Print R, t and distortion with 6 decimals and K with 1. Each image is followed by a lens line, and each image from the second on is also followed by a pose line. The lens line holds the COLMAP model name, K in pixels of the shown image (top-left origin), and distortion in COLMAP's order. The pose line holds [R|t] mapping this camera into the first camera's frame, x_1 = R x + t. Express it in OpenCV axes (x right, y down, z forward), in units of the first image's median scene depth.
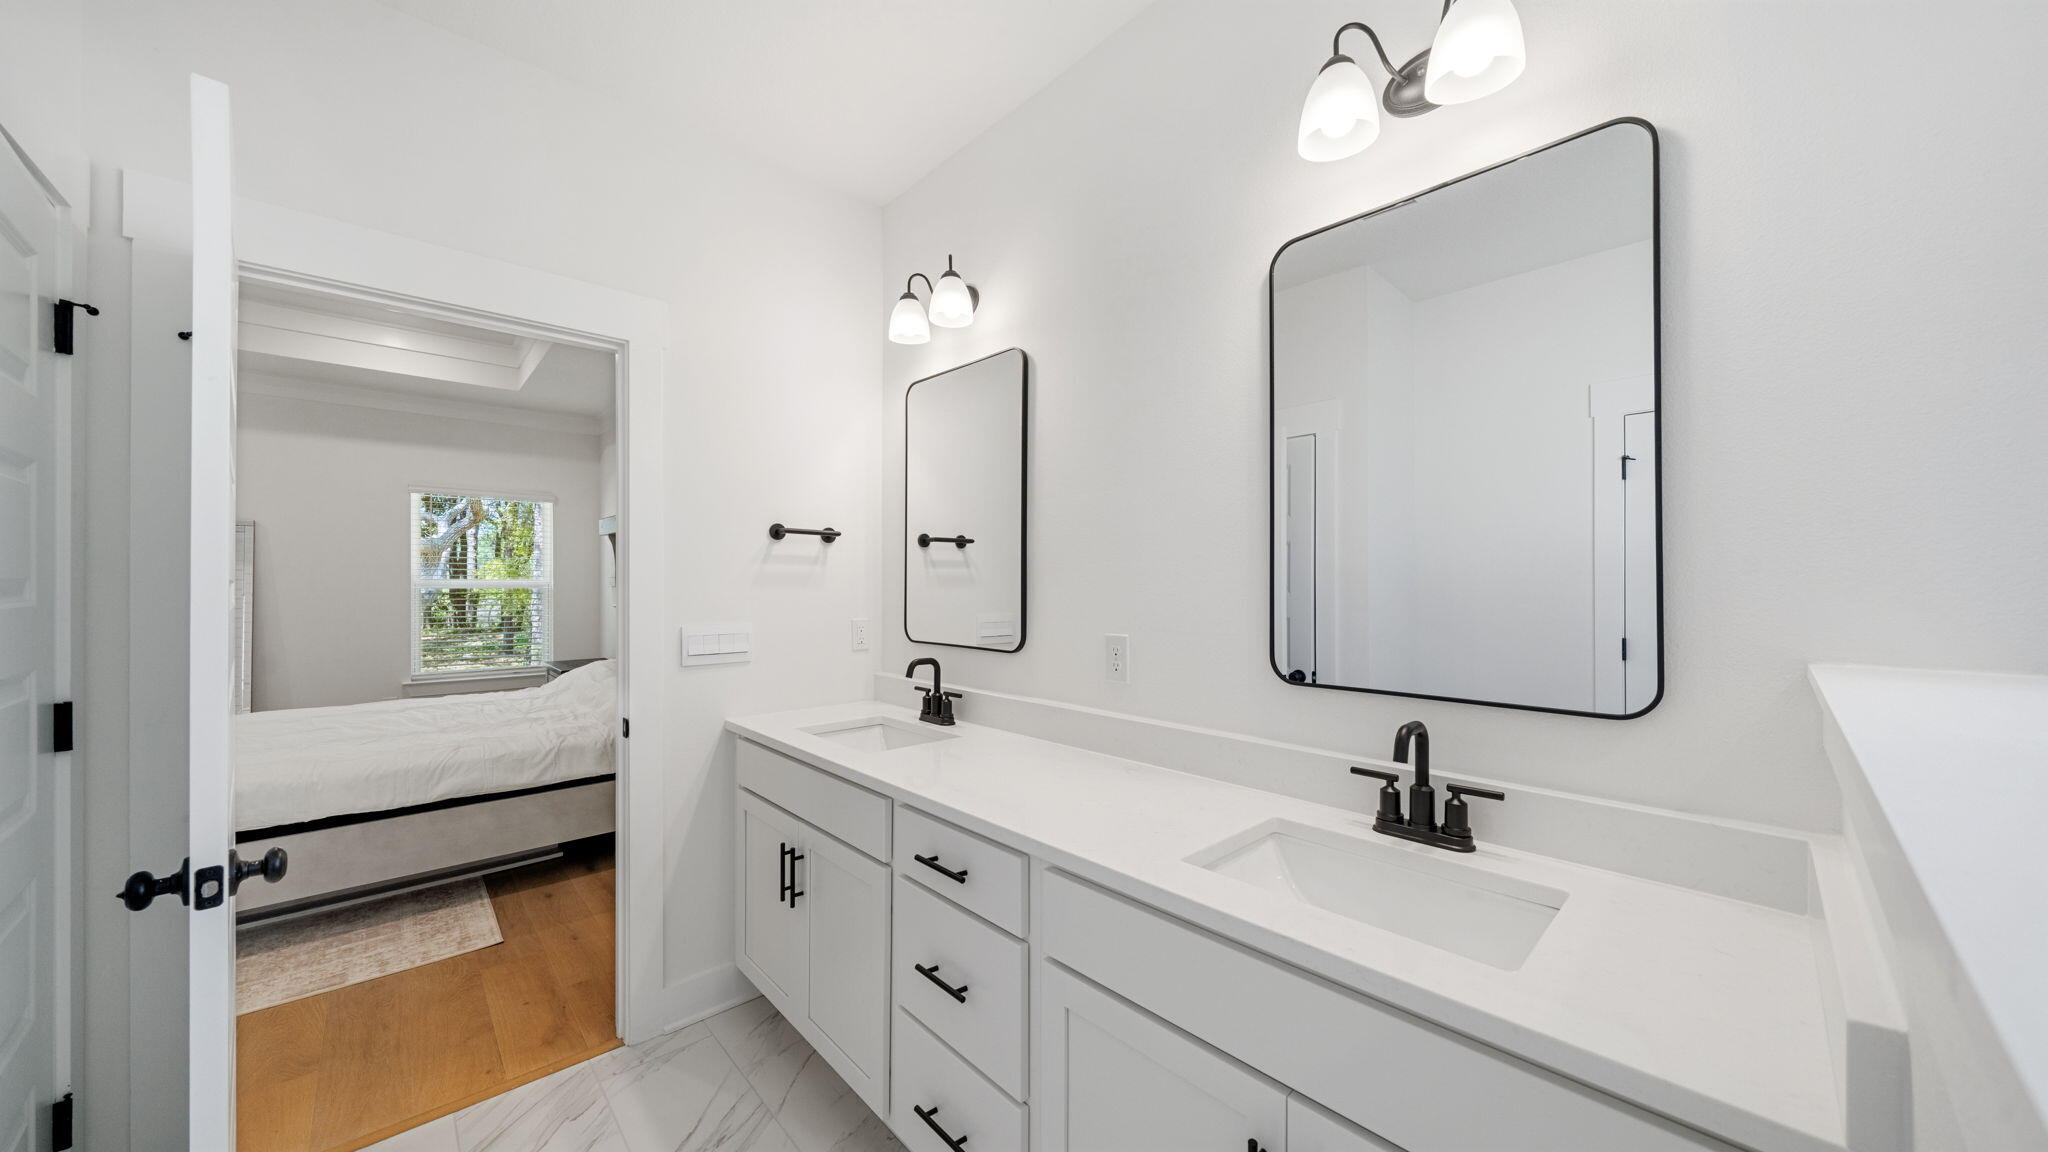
lens RADIAL K [[704.9, 0, 1017.8], [0, 704.9, 574.3], [0, 0, 1]] dist [-0.002024, -0.000190]
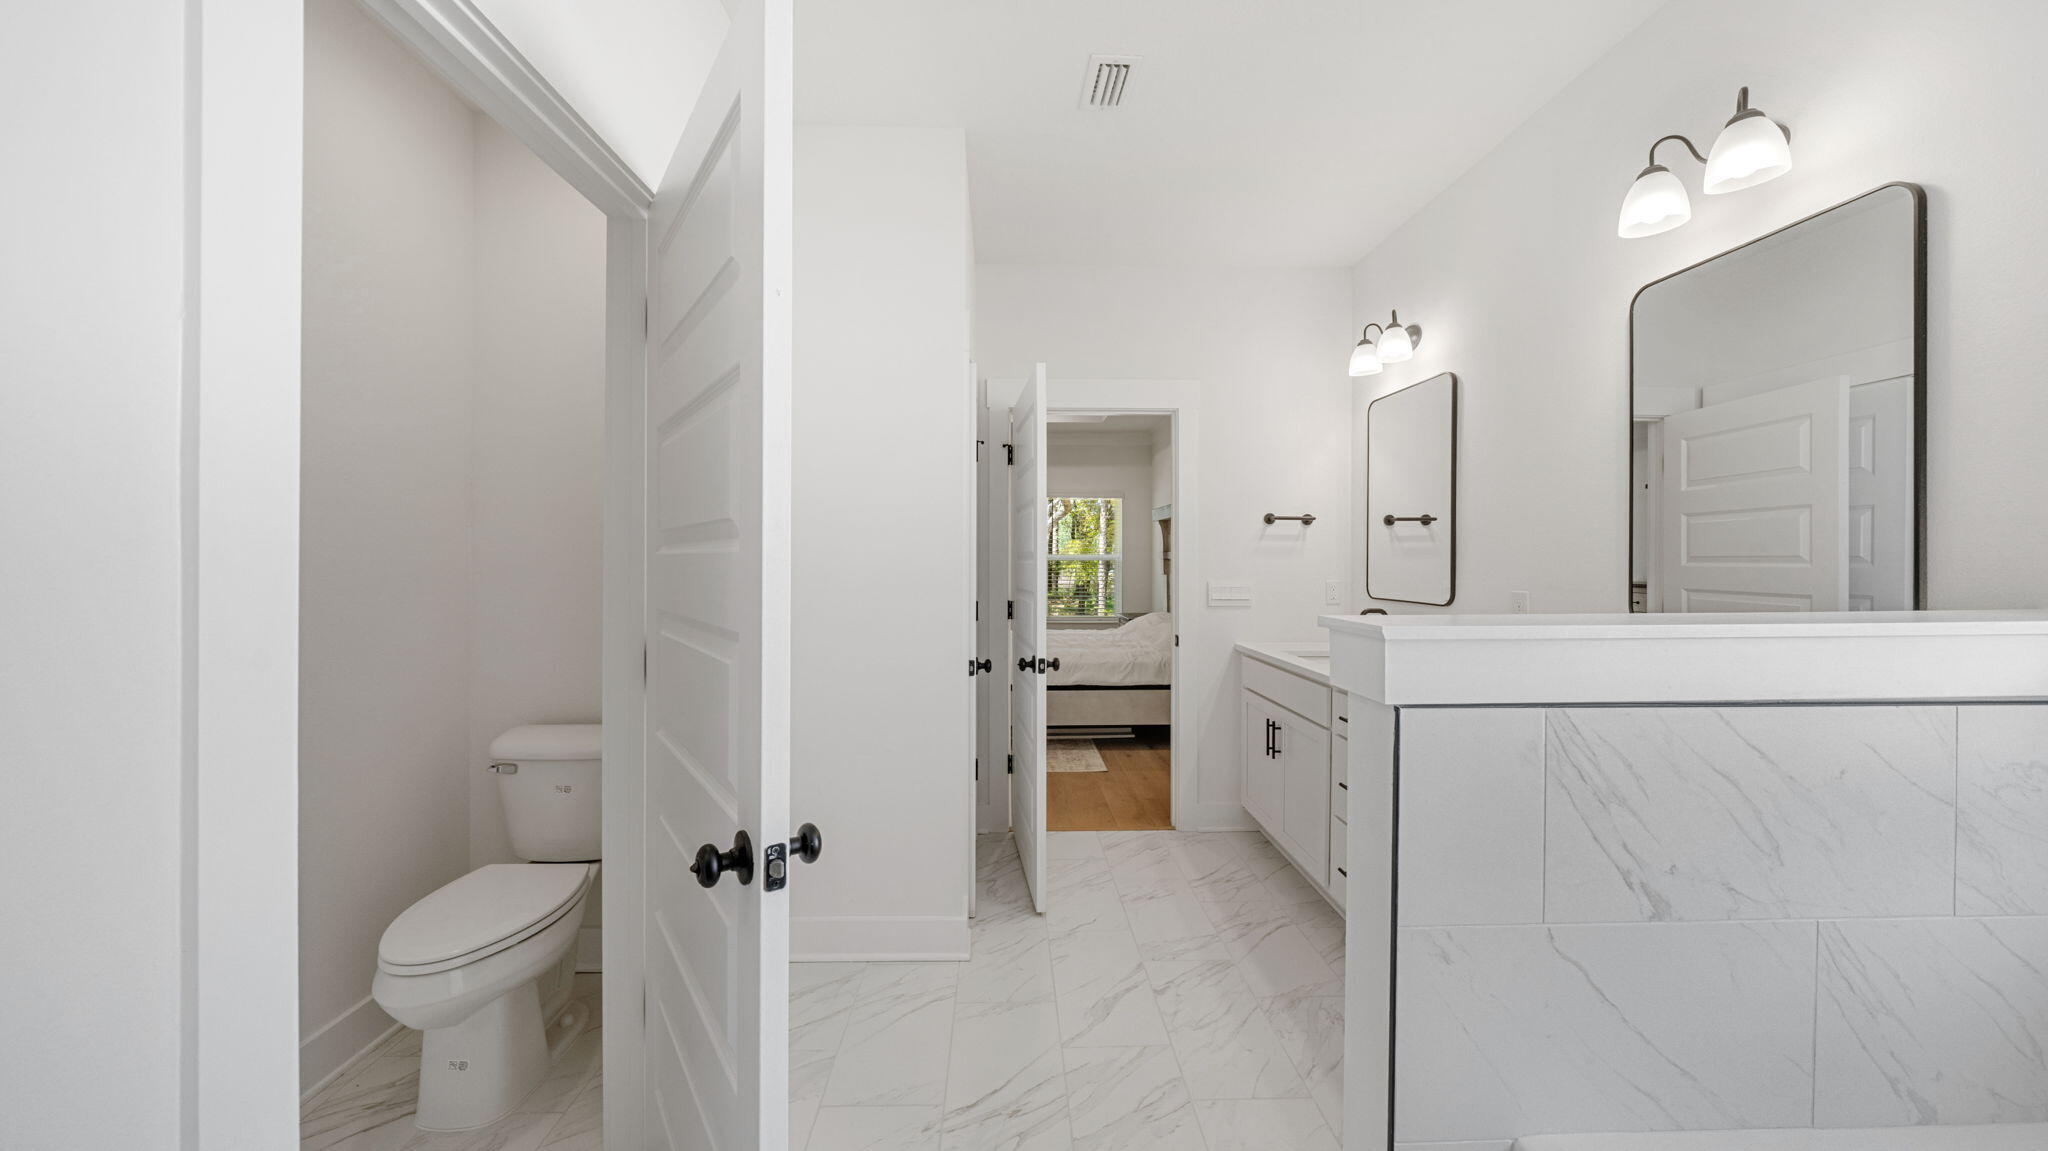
lens RADIAL K [[704.9, 0, 1017.8], [0, 704.9, 573.8], [0, 0, 1]] dist [-0.002024, -0.000190]
pose [[0.758097, 0.014144, -0.651989, 0.225397], [0.007384, 0.999515, 0.030269, 0.005493], [0.652100, -0.027761, 0.757624, -0.466827]]
